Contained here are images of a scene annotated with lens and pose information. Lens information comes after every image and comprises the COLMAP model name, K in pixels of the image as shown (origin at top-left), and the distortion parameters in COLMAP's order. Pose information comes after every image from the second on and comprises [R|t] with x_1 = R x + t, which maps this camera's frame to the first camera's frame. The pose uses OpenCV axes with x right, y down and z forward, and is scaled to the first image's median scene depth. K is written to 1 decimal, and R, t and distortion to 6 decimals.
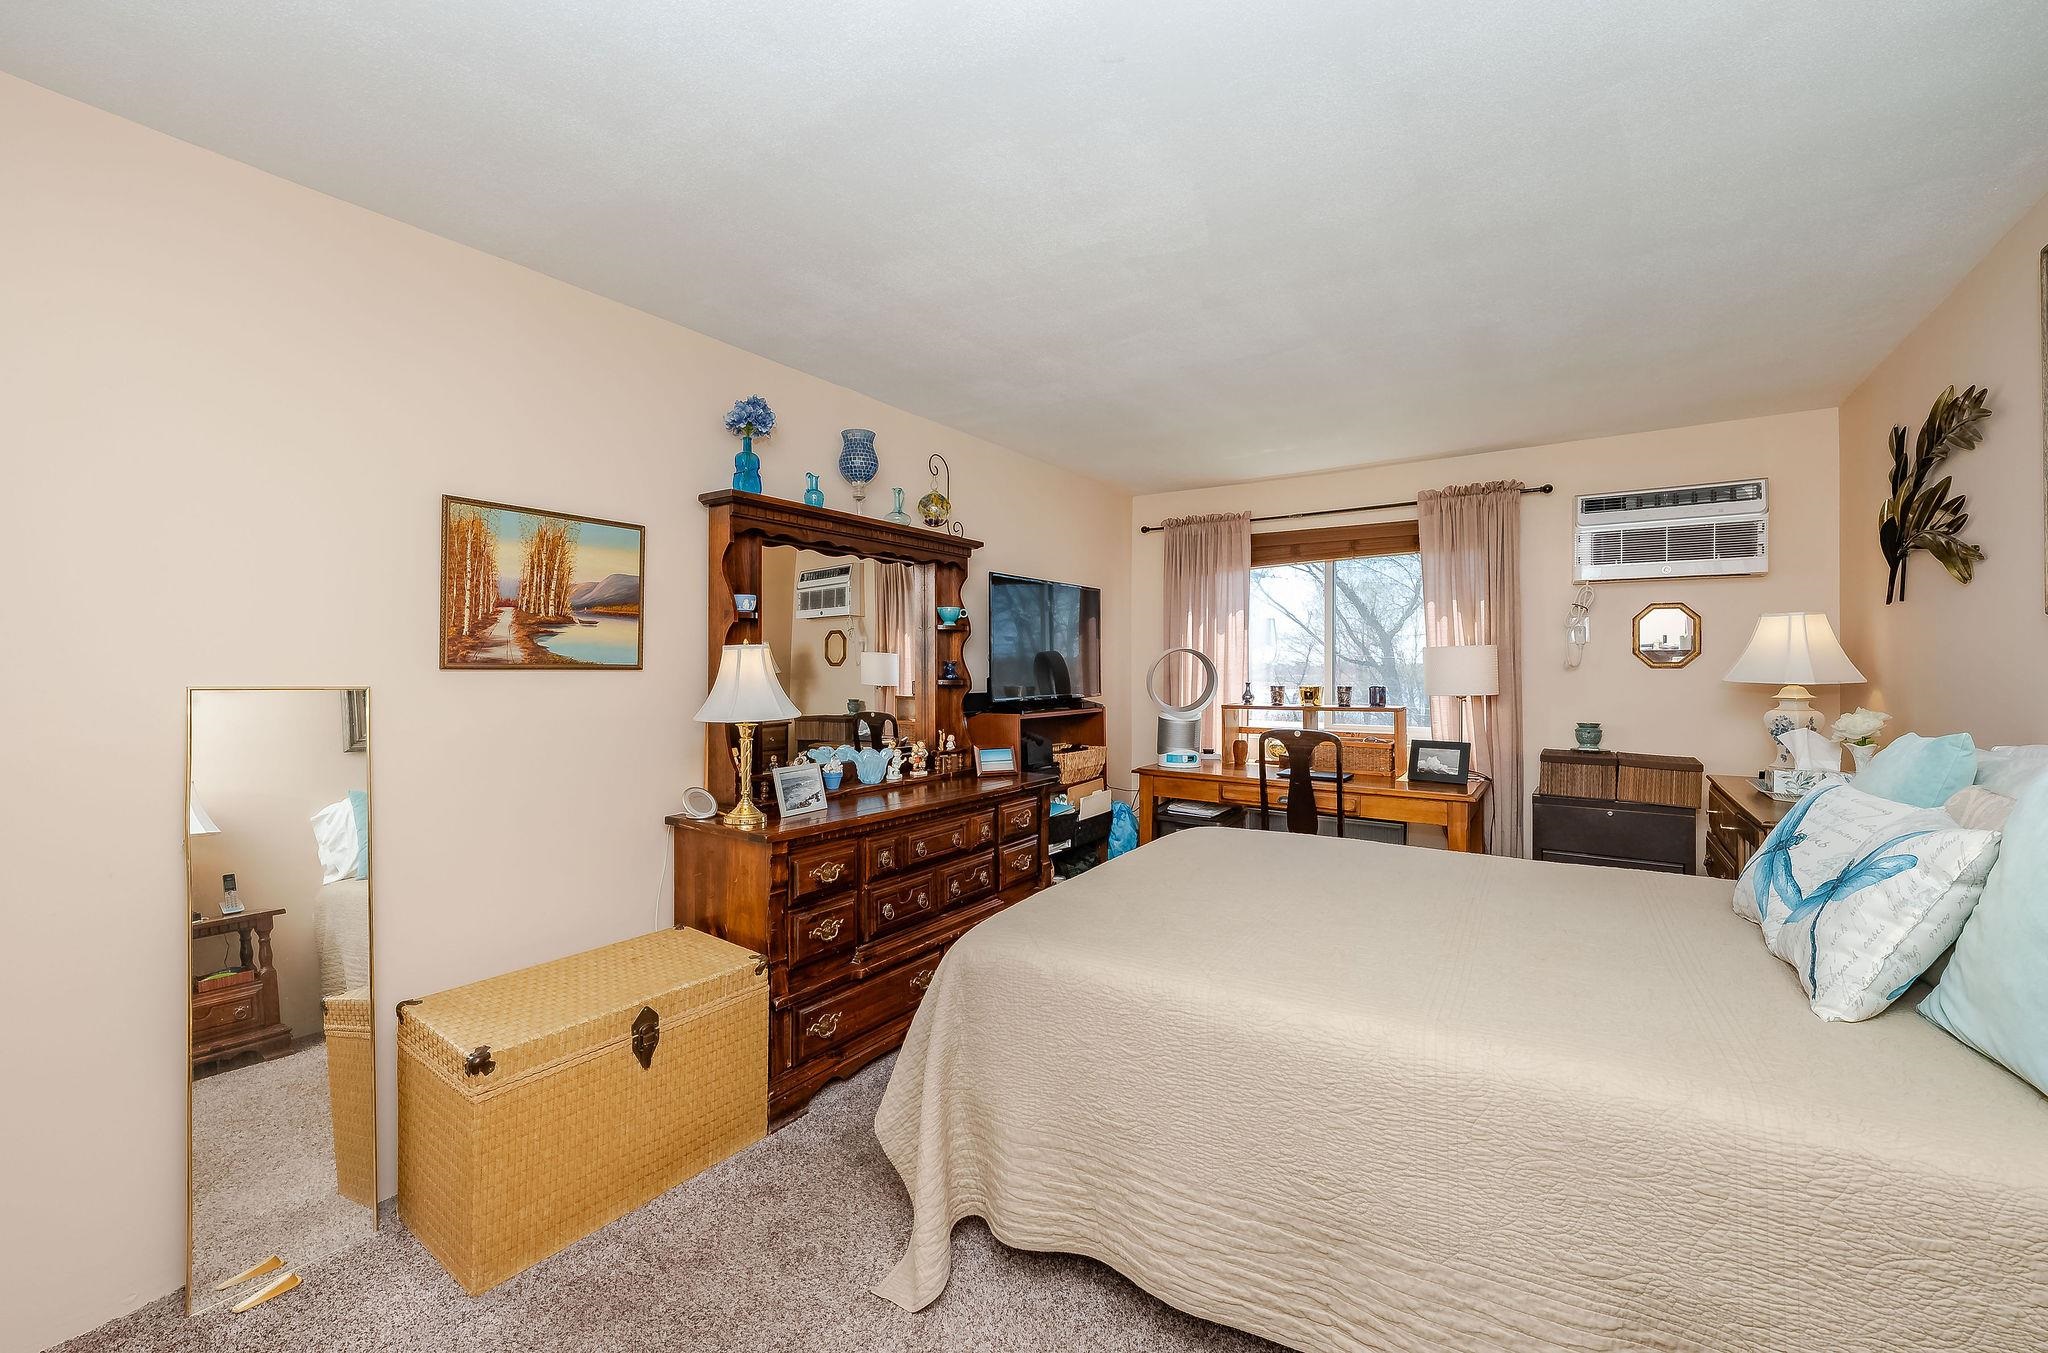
lens RADIAL K [[833.6, 0, 1019.5], [0, 833.6, 665.9], [0, 0, 1]] dist [-0.001968, 0.000521]
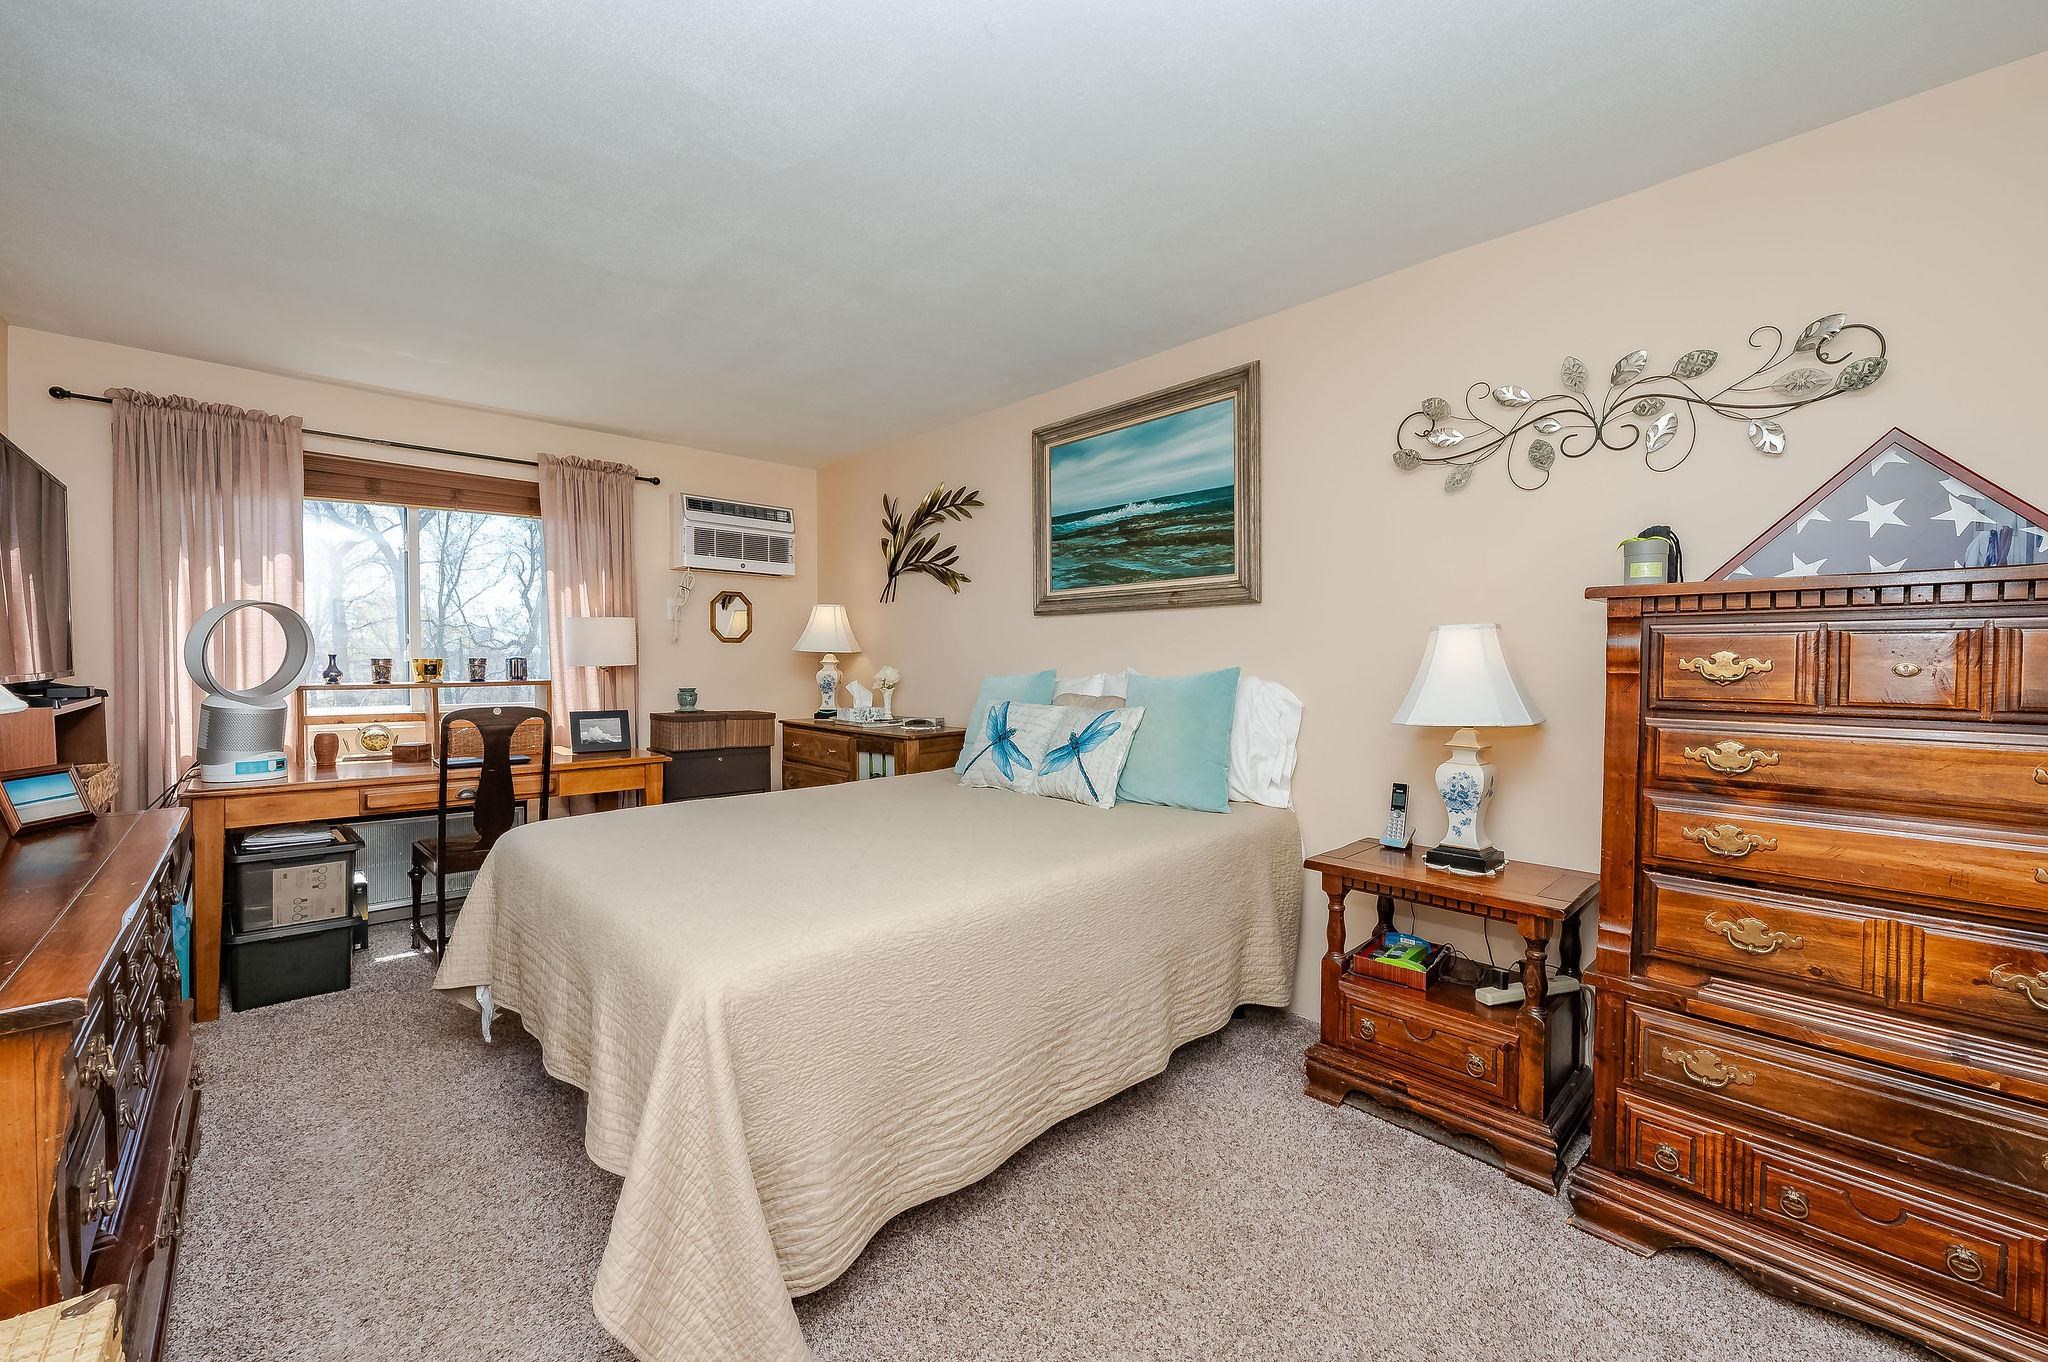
lens RADIAL K [[833.6, 0, 1010.9], [0, 833.6, 679.0], [0, 0, 1]] dist [-0.001968, 0.000521]
pose [[0.207075, -0.022663, 0.978063, -0.372196], [-0.003199, 0.999711, 0.023842, 0.025562], [-0.978320, -0.008066, 0.206943, 0.302034]]
